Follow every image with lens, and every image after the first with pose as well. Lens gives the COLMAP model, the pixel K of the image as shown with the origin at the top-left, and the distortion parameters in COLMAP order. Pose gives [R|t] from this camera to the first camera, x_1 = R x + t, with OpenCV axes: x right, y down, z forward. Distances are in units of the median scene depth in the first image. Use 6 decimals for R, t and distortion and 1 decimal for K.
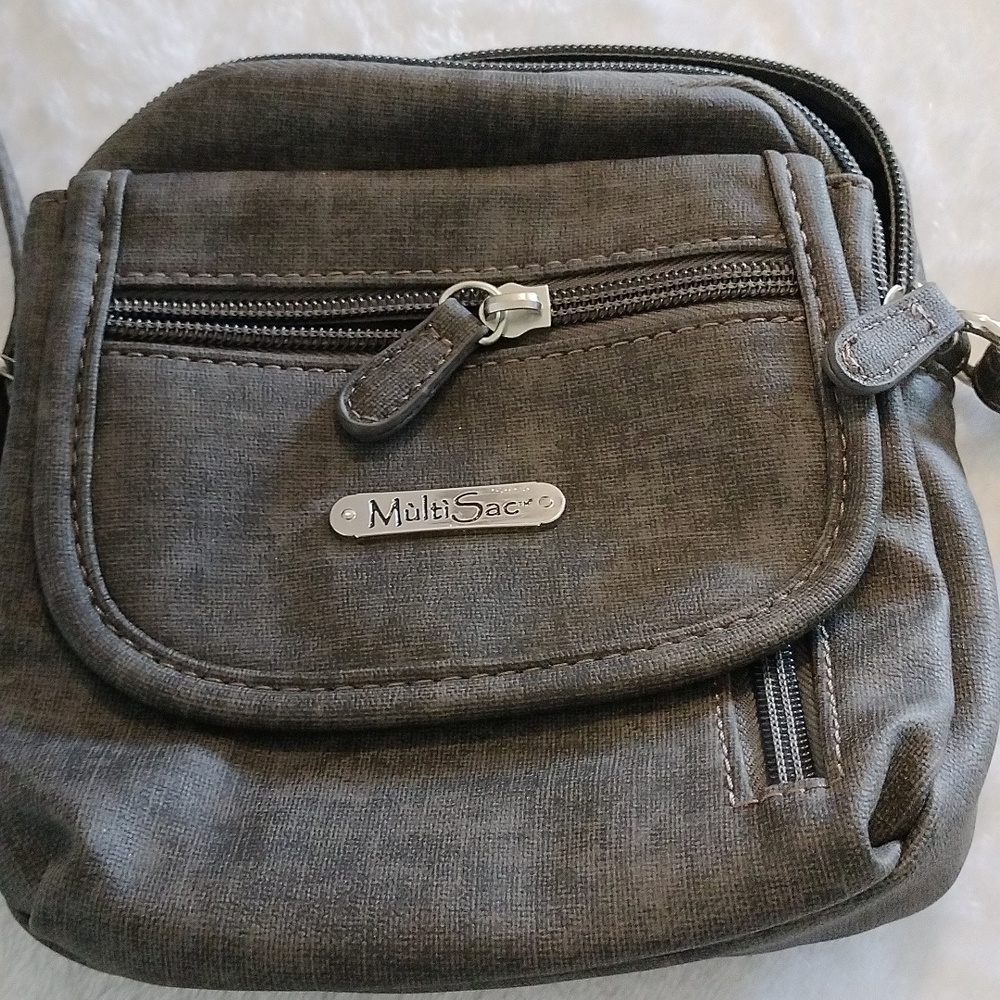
lens RADIAL K [[1728.3, 0, 503.8], [0, 1728.3, 510.4], [0, 0, 1]] dist [0.051473, 0.000000]
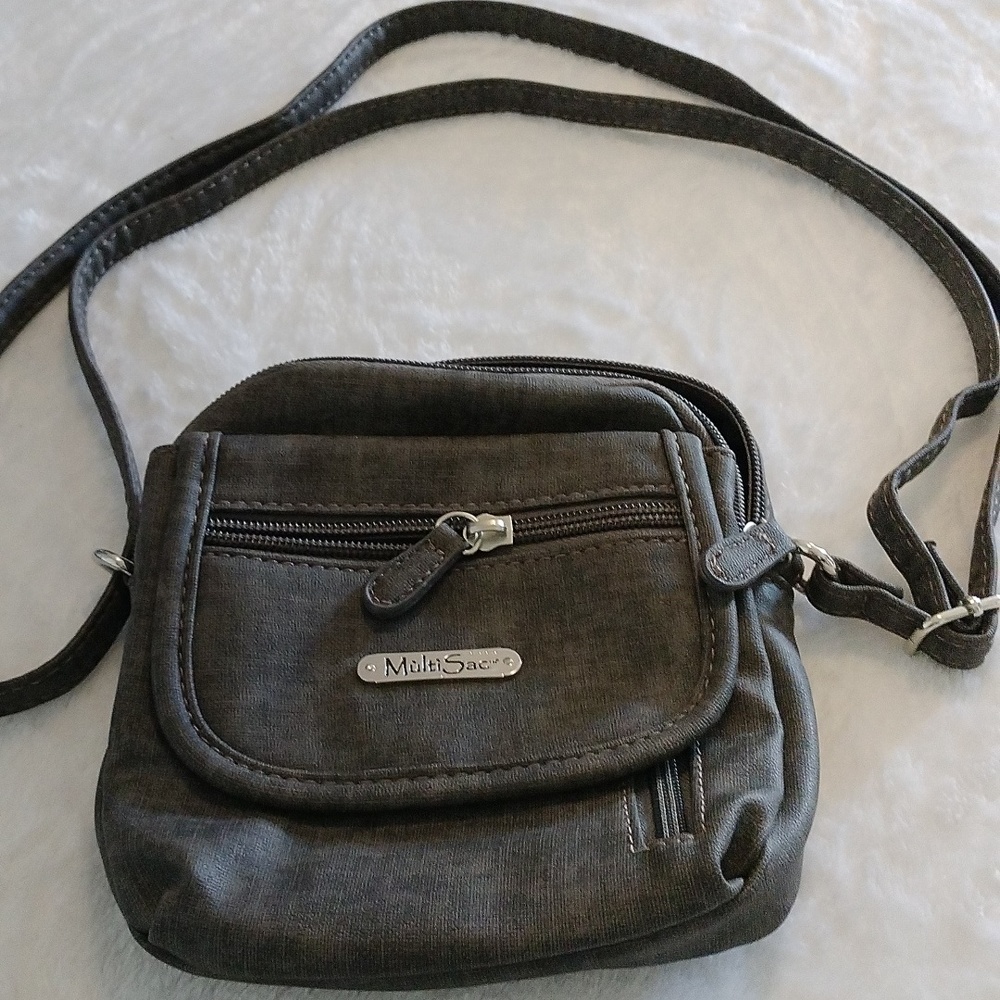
lens RADIAL K [[1728.3, 0, 505.1], [0, 1728.3, 500.5], [0, 0, 1]] dist [0.051473, 0.000000]
pose [[0.999187, 0.023749, 0.032565, -0.027983], [-0.017547, 0.983693, -0.178996, 0.120269], [-0.036285, 0.178279, 0.983311, -0.437701]]
